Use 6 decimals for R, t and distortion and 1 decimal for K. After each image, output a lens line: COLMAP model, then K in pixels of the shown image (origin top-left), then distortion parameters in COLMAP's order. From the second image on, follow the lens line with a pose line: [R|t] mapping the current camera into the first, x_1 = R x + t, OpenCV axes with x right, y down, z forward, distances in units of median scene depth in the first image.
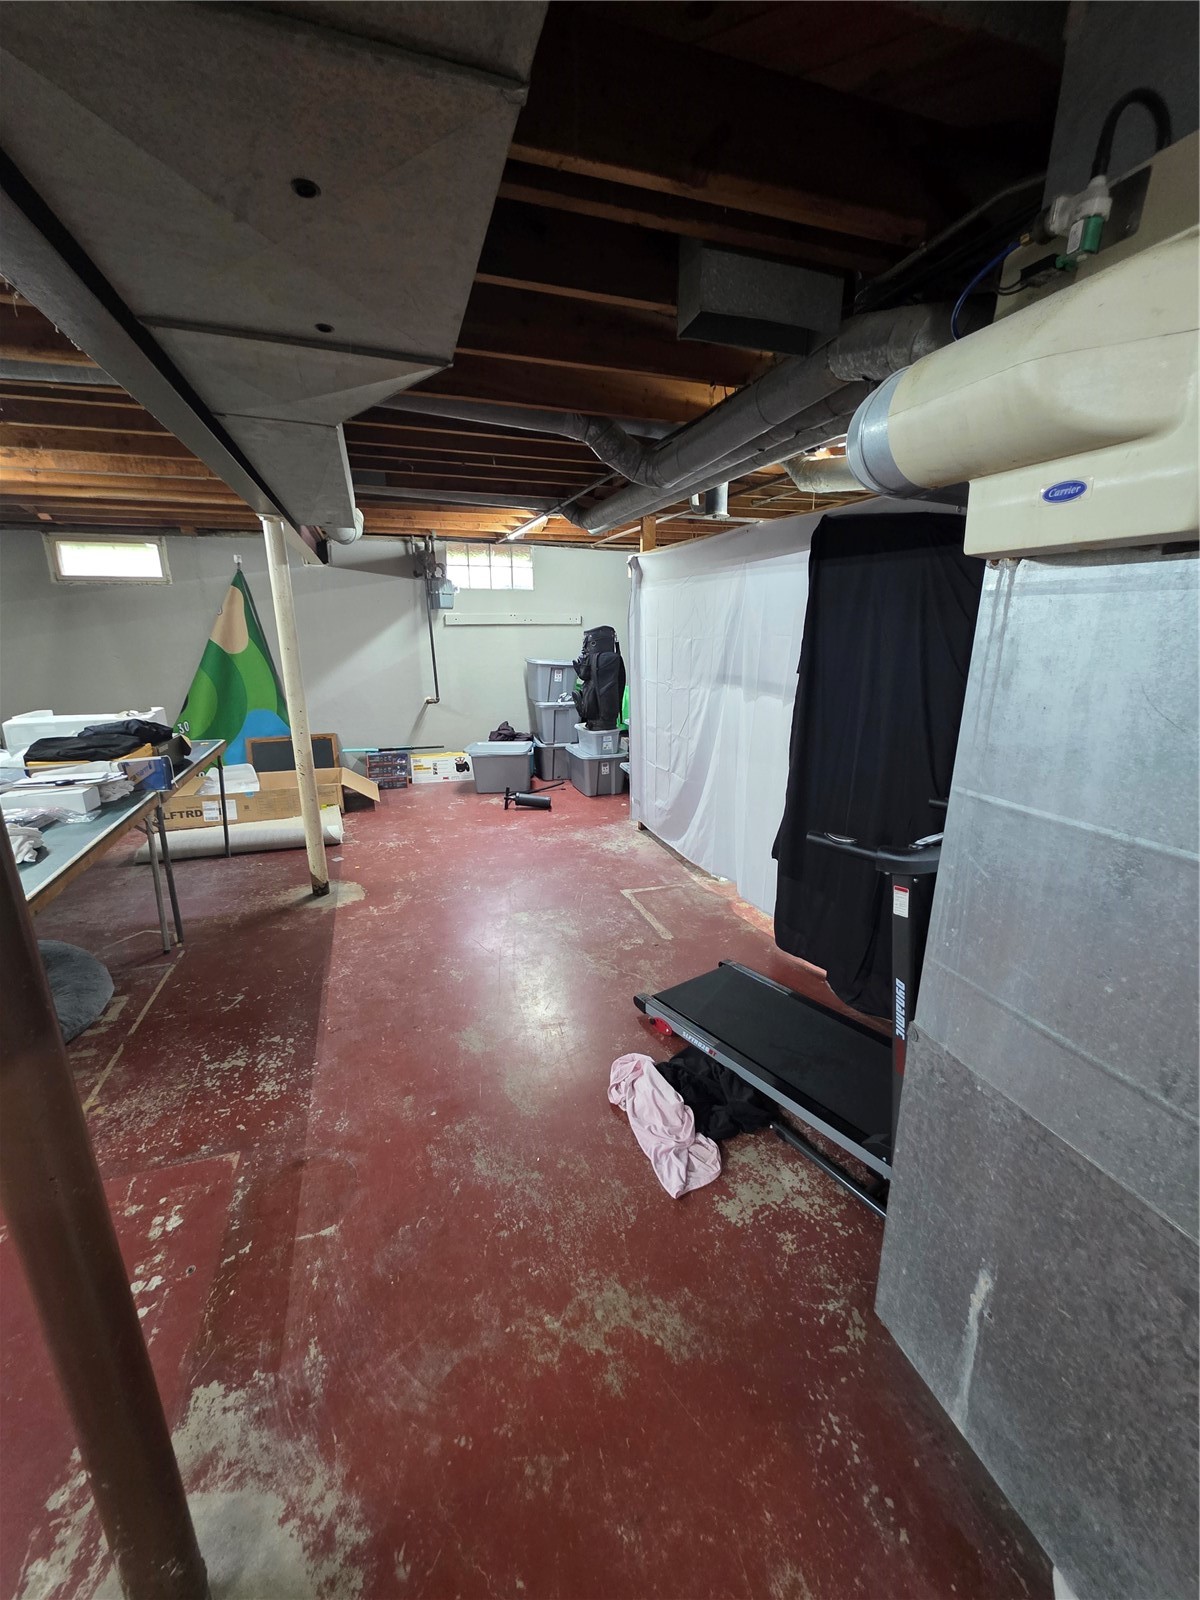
lens RADIAL K [[640.6, 0, 606.9], [0, 640.6, 794.4], [0, 0, 1]] dist [0.000063, -0.000015]
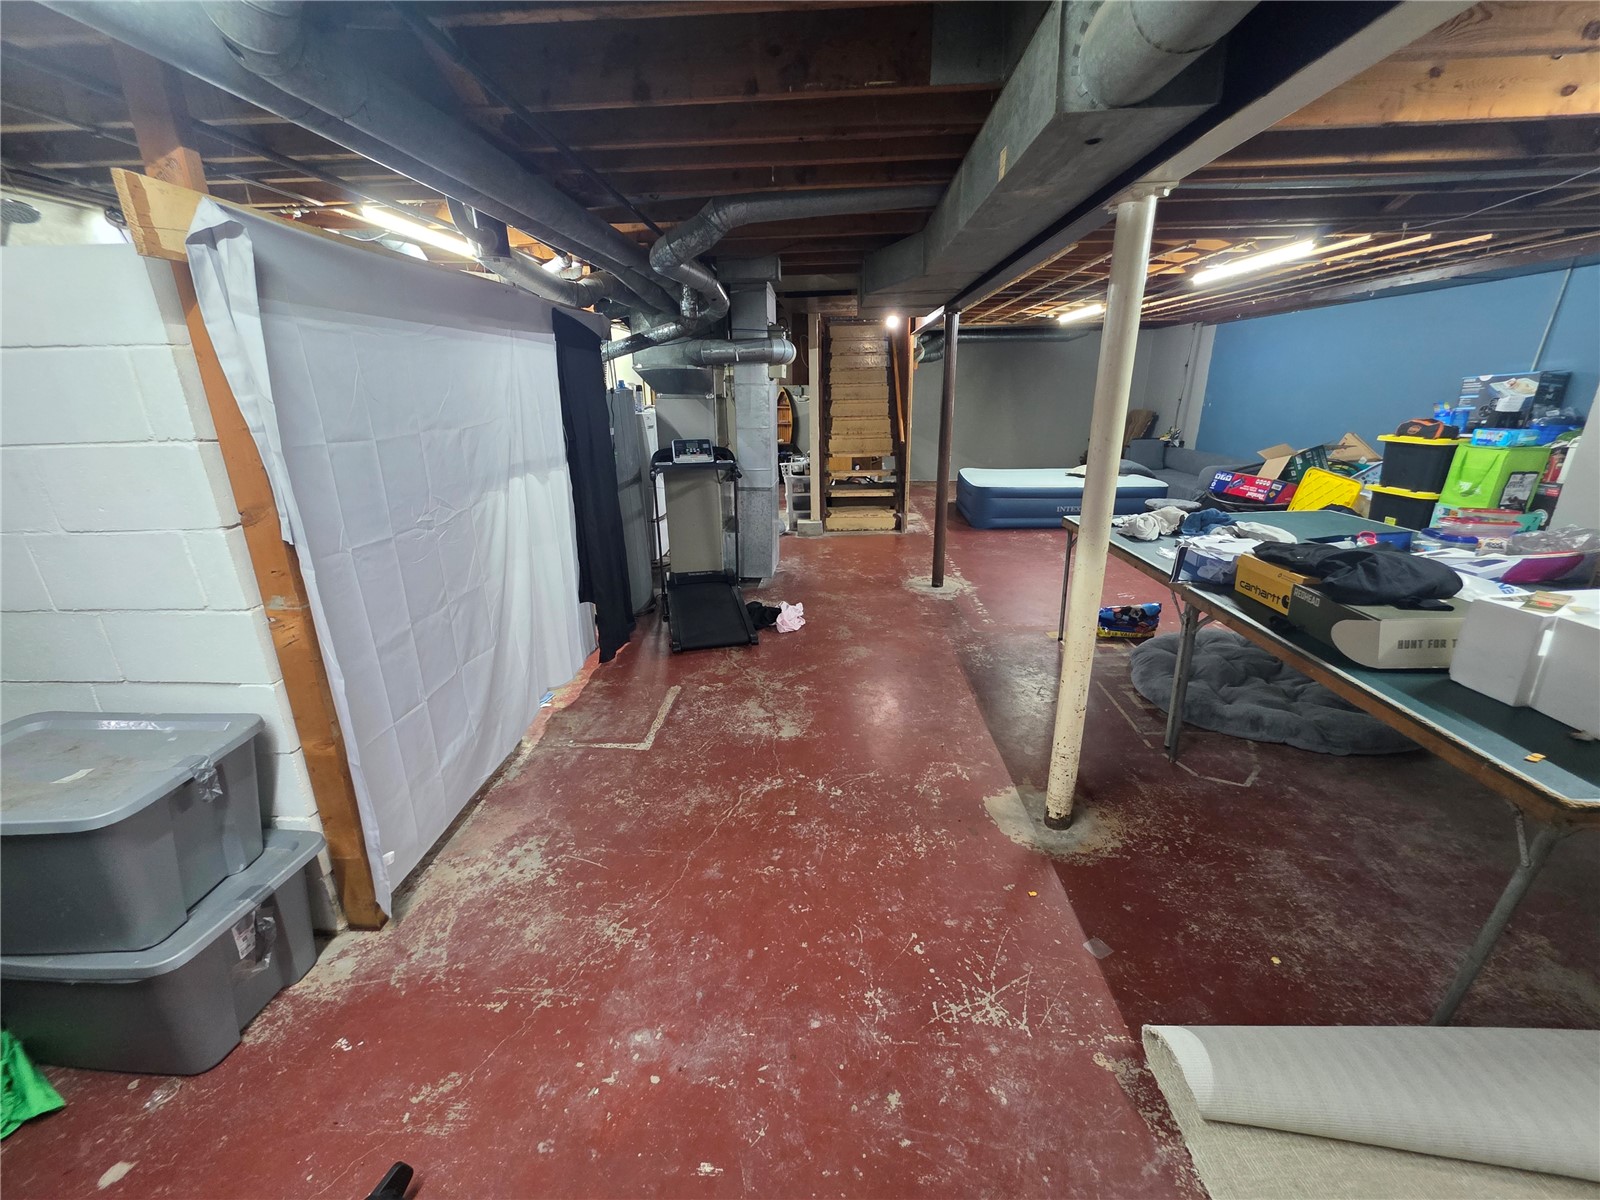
lens RADIAL K [[640.6, 0, 803.5], [0, 640.6, 598.2], [0, 0, 1]] dist [0.000063, -0.000015]
pose [[-0.925988, -0.100286, 0.363990, -0.410147], [0.117710, 0.839341, 0.530708, -0.385343], [-0.358734, 0.534274, -0.765416, 1.413732]]
